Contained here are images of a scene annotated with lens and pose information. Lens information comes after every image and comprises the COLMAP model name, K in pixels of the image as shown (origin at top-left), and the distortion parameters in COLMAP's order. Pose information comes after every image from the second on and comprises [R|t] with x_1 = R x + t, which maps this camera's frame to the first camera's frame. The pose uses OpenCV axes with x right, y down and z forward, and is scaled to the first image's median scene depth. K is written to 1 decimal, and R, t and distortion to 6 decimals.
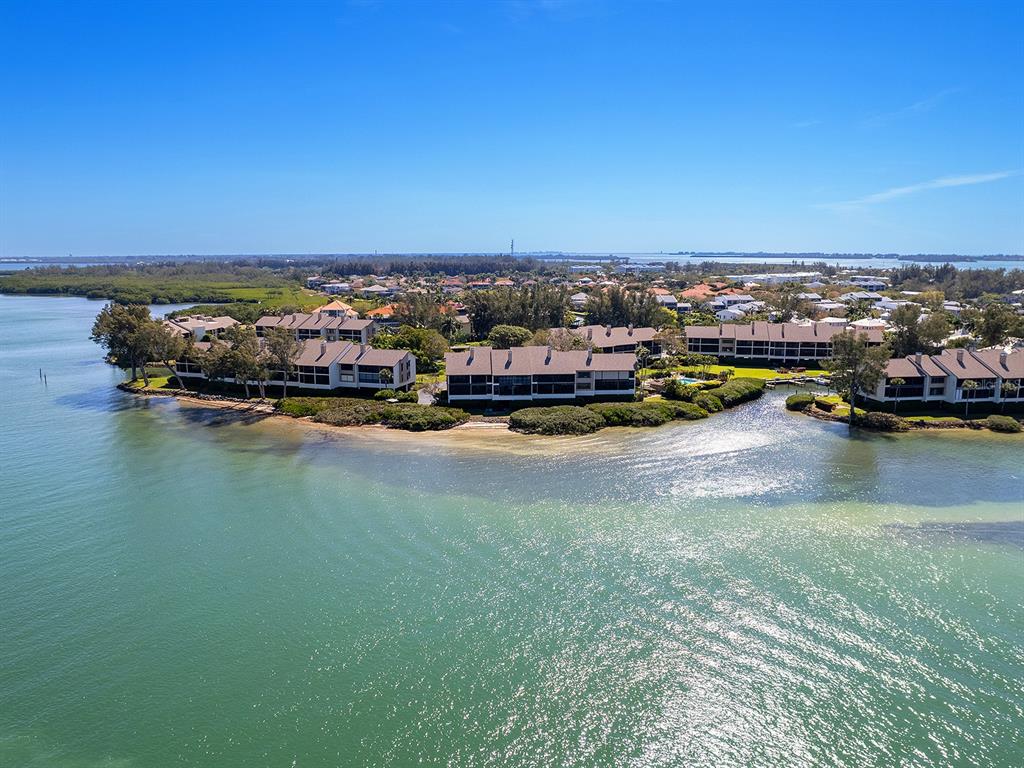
lens RADIAL K [[821.3, 0, 512.0], [0, 821.3, 385.8], [0, 0, 1]] dist [-0.069556, 0.056756]
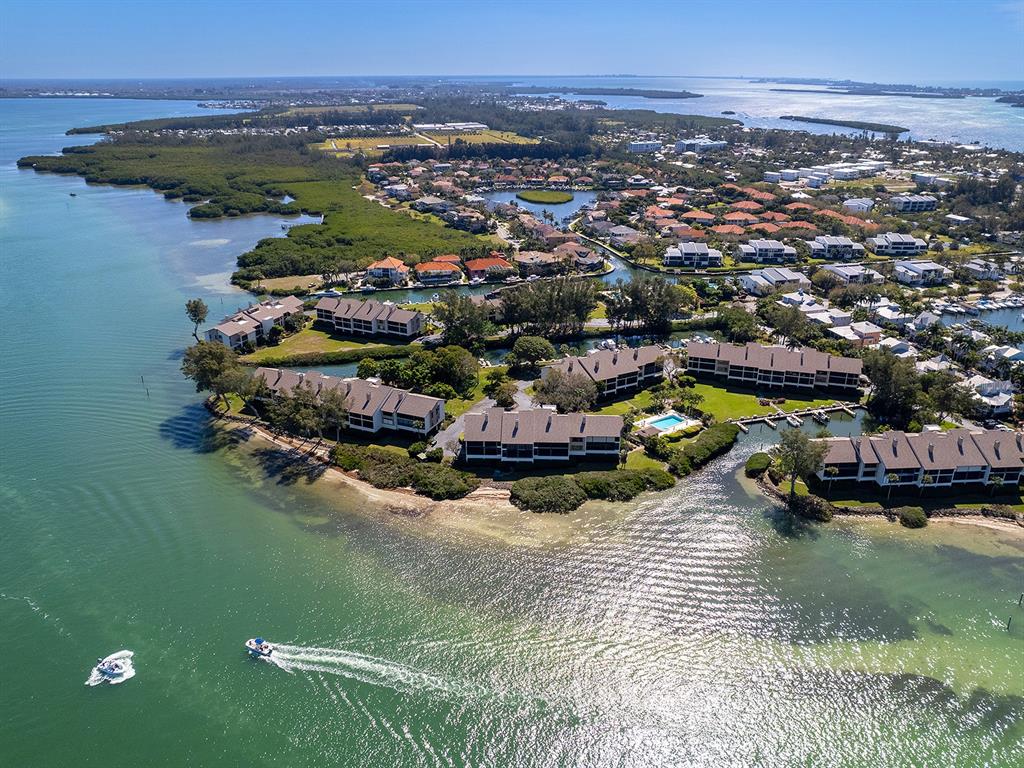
lens RADIAL K [[821.3, 0, 510.4], [0, 821.3, 379.3], [0, 0, 1]] dist [-0.069556, 0.056756]
pose [[0.995874, 0.033550, -0.084320, 0.088718], [-0.013981, 0.974779, 0.222733, -0.372300], [0.089666, -0.220635, 0.971226, -0.174653]]
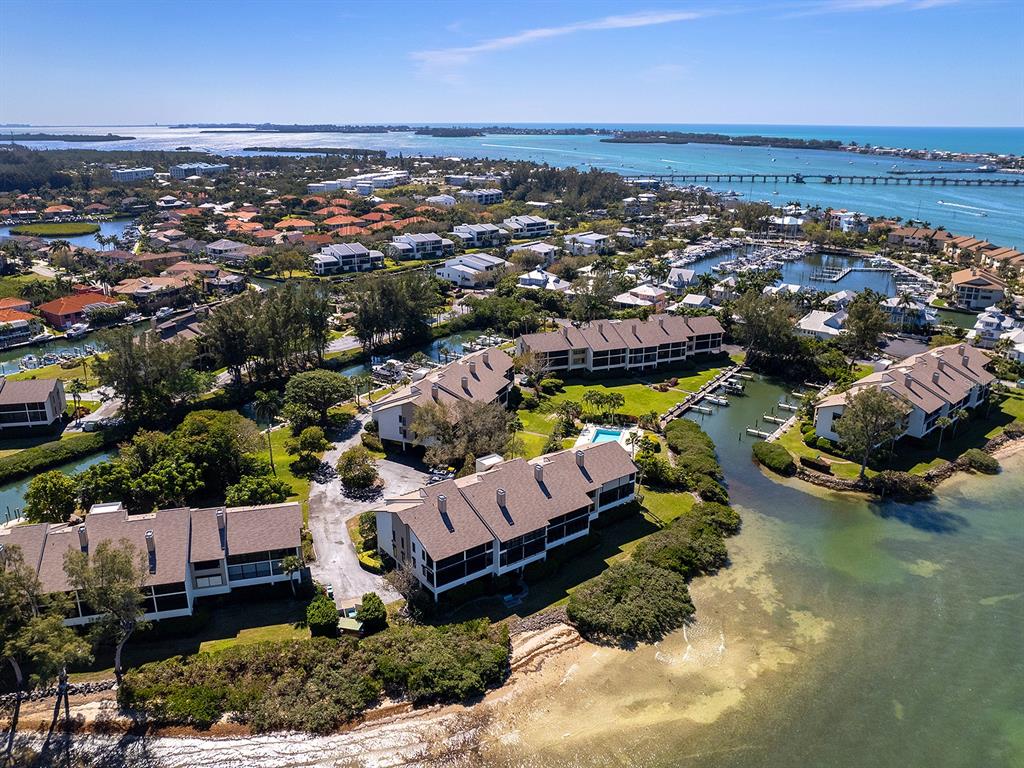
lens RADIAL K [[821.3, 0, 505.8], [0, 821.3, 372.1], [0, 0, 1]] dist [-0.069556, 0.056756]
pose [[0.823968, -0.166864, 0.541510, -0.332055], [0.085704, 0.981363, 0.171995, -0.243888], [-0.560117, -0.095309, 0.822913, 0.474163]]
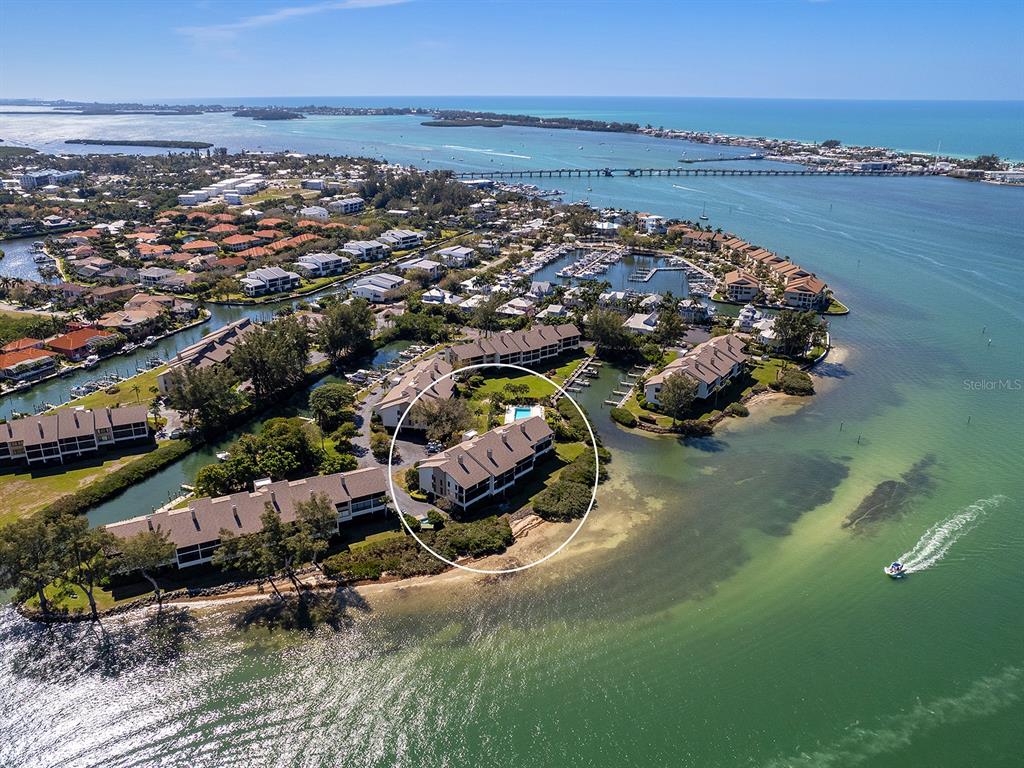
lens RADIAL K [[821.3, 0, 522.6], [0, 821.3, 383.3], [0, 0, 1]] dist [-0.069556, 0.056756]
pose [[0.659323, -0.252214, 0.708295, -0.776765], [0.101579, 0.963301, 0.248462, -0.419272], [-0.744966, -0.091869, 0.660746, 0.196466]]
